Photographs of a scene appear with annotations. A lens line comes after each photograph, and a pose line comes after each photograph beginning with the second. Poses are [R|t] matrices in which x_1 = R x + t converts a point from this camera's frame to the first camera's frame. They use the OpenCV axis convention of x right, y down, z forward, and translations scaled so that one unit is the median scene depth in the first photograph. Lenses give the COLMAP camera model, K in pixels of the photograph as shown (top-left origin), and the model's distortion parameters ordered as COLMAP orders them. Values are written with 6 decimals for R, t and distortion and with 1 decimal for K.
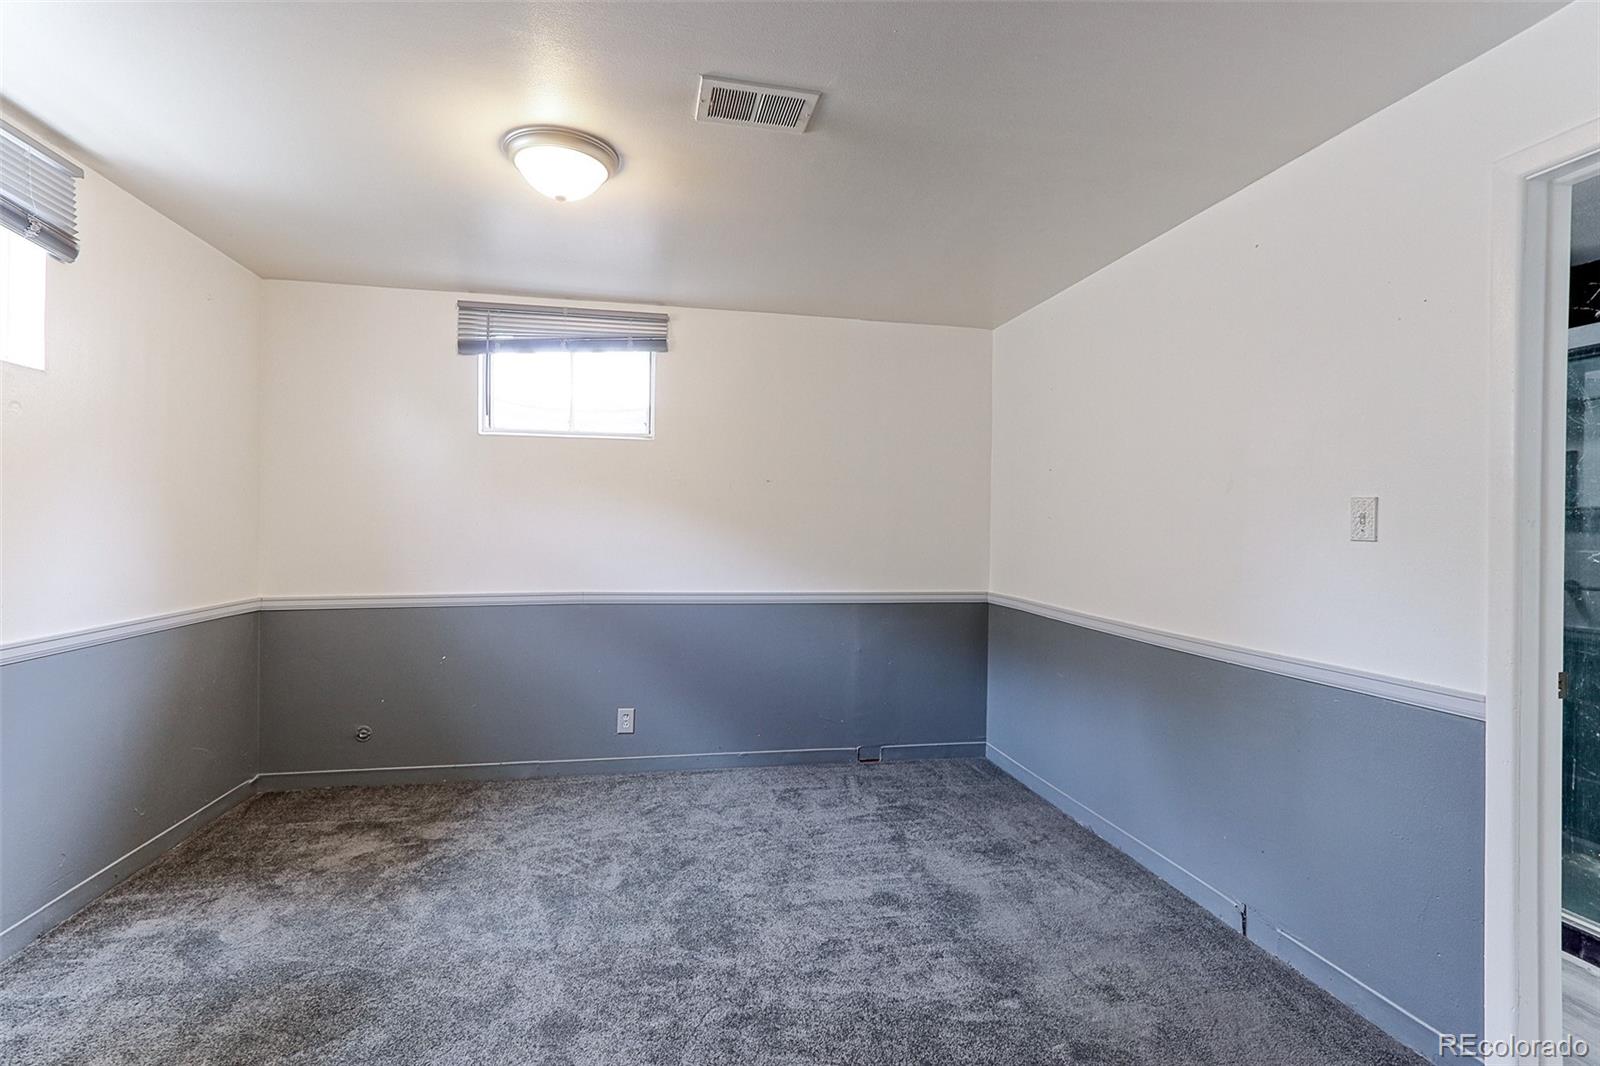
lens RADIAL K [[762.2, 0, 803.7], [0, 762.2, 530.3], [0, 0, 1]] dist [0.004698, 0.002078]
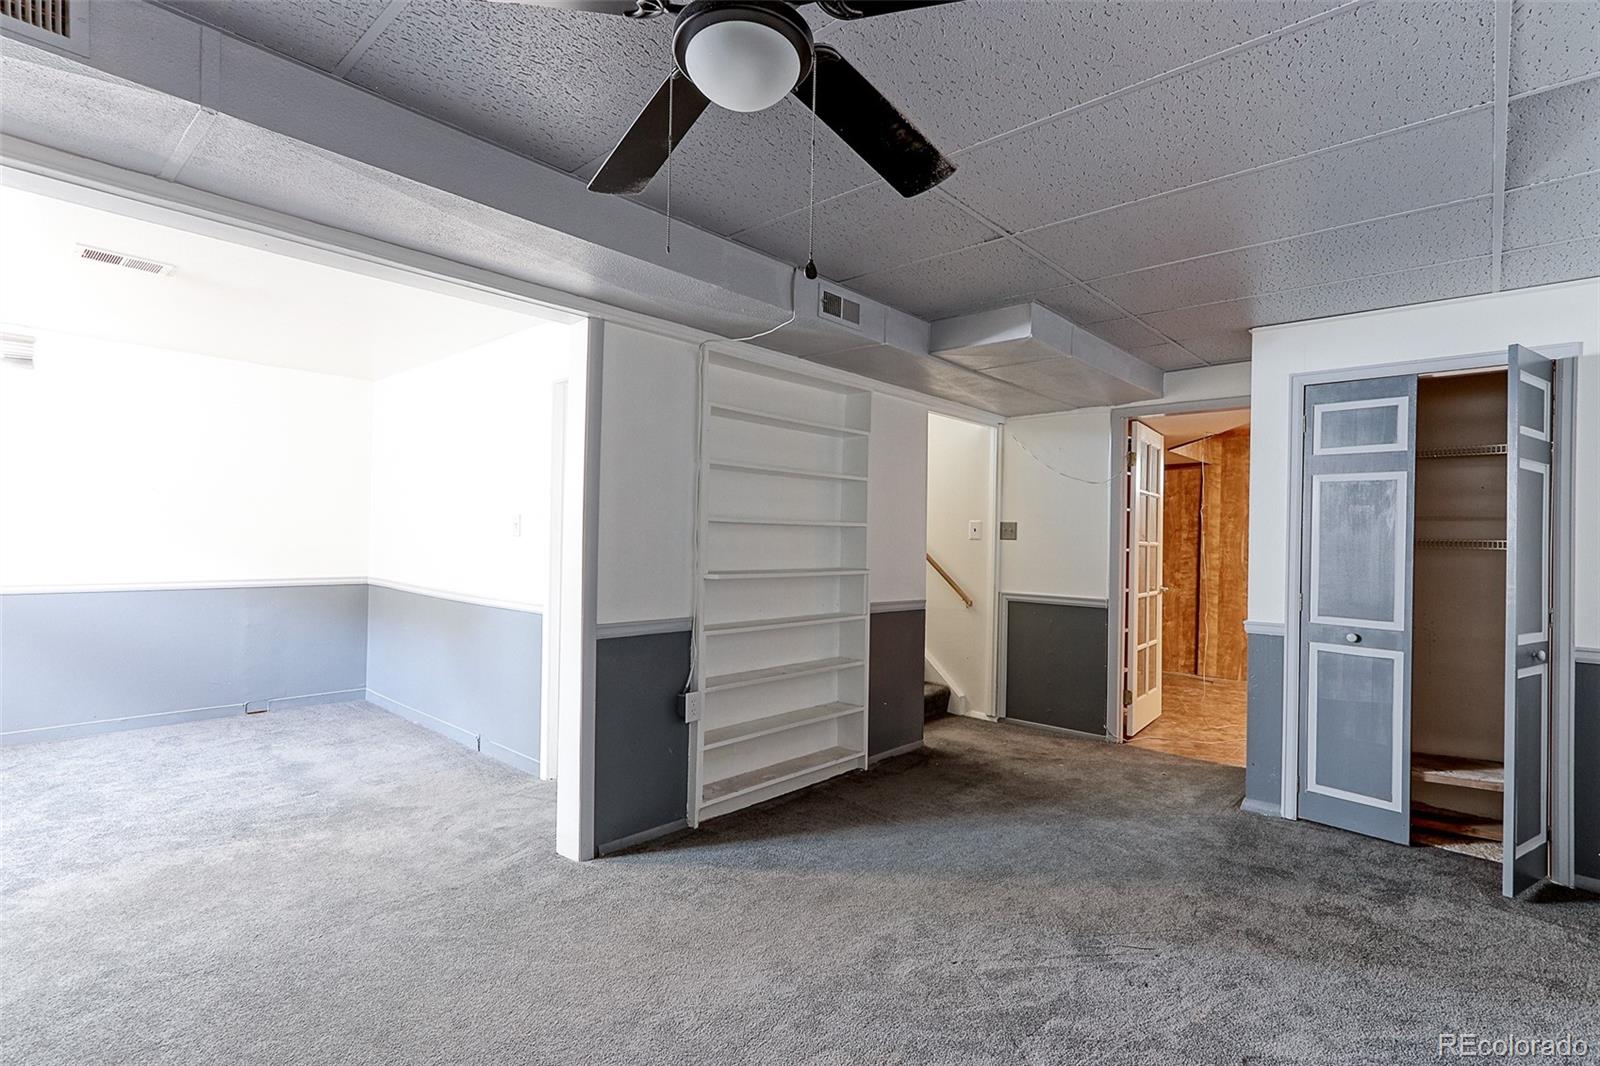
lens RADIAL K [[762.2, 0, 808.6], [0, 762.2, 530.5], [0, 0, 1]] dist [0.004698, 0.002078]
pose [[0.808593, 0.005628, 0.588342, 0.122439], [-0.006524, 0.999979, -0.000600, -0.006862], [-0.588333, -0.003353, 0.808612, -0.888335]]
